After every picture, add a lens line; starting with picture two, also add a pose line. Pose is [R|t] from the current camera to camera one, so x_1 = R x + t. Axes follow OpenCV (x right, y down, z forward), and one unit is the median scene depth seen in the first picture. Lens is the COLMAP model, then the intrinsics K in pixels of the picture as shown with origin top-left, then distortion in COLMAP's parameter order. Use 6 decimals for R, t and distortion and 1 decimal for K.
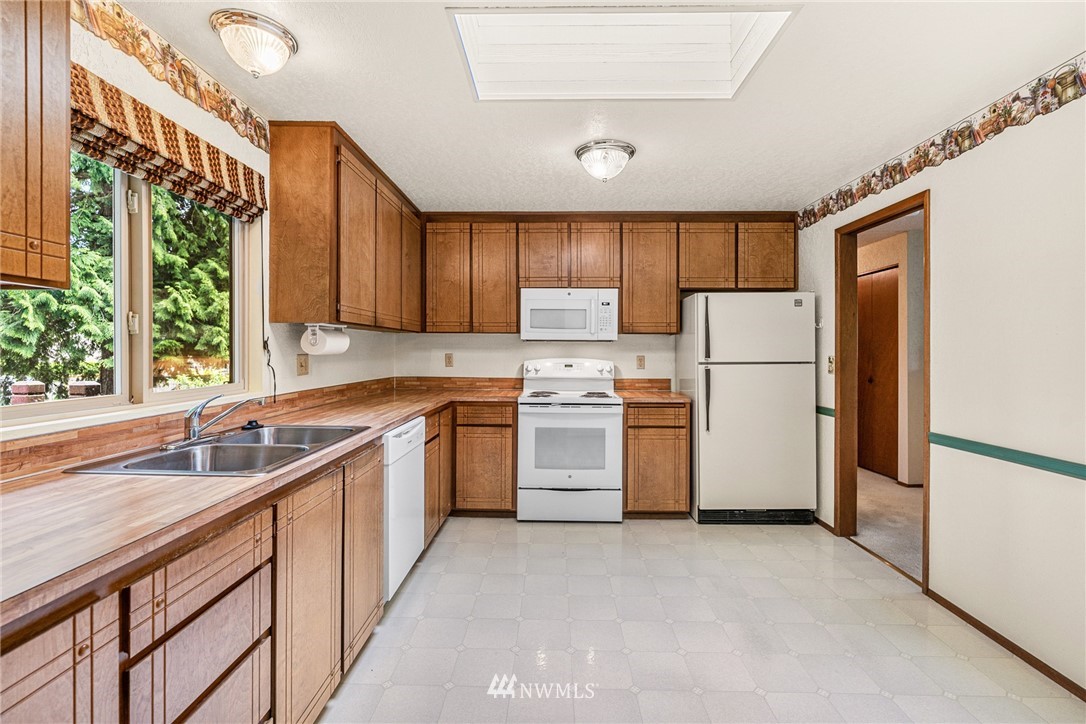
lens RADIAL K [[498.1, 0, 543.6], [0, 498.1, 353.2], [0, 0, 1]] dist [-0.007278, 0.003889]
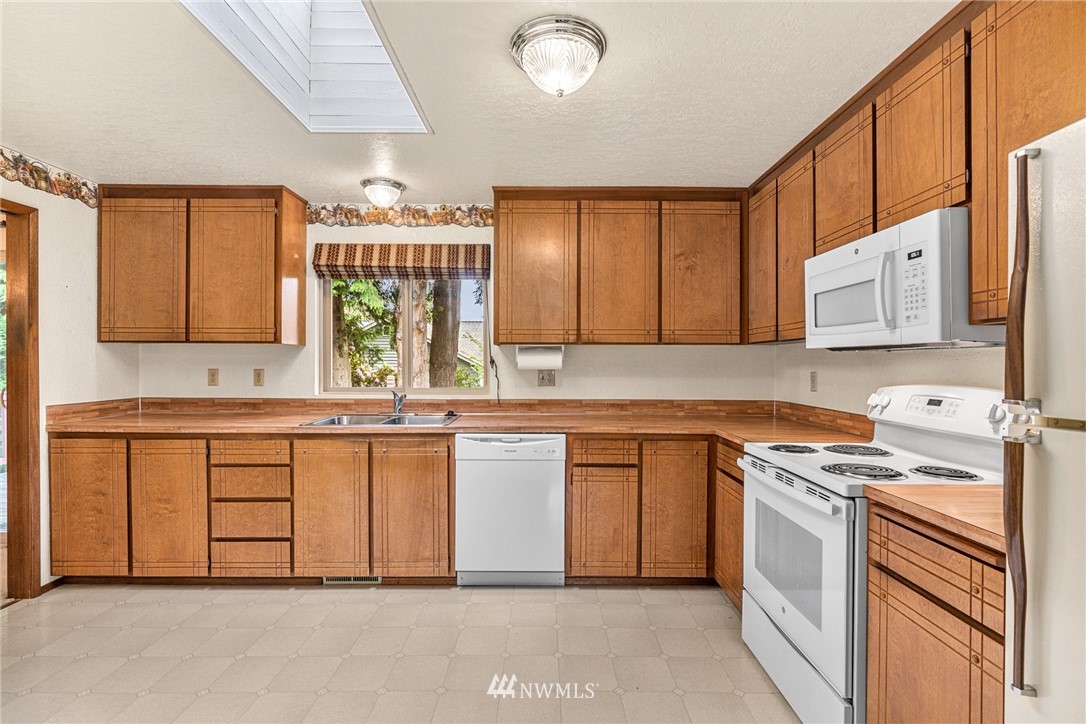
lens RADIAL K [[498.1, 0, 547.0], [0, 498.1, 364.2], [0, 0, 1]] dist [-0.007278, 0.003889]
pose [[0.020686, -0.003056, -0.999781, 0.567353], [-0.009840, 0.999946, -0.003260, -0.004764], [0.999738, 0.009905, 0.020654, 0.740160]]
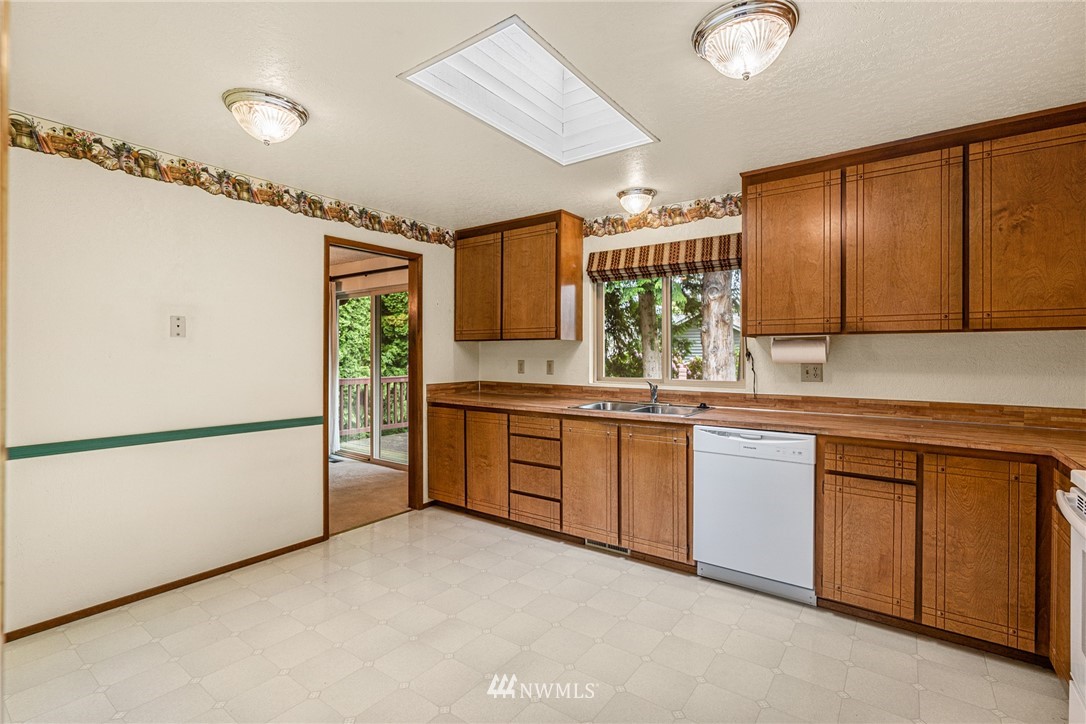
lens RADIAL K [[498.1, 0, 548.5], [0, 498.1, 355.3], [0, 0, 1]] dist [-0.007278, 0.003889]
pose [[-0.574317, -0.006416, -0.818608, 0.568726], [-0.011147, 0.999938, -0.000017, -0.005840], [0.818557, 0.009115, -0.574353, 0.876254]]
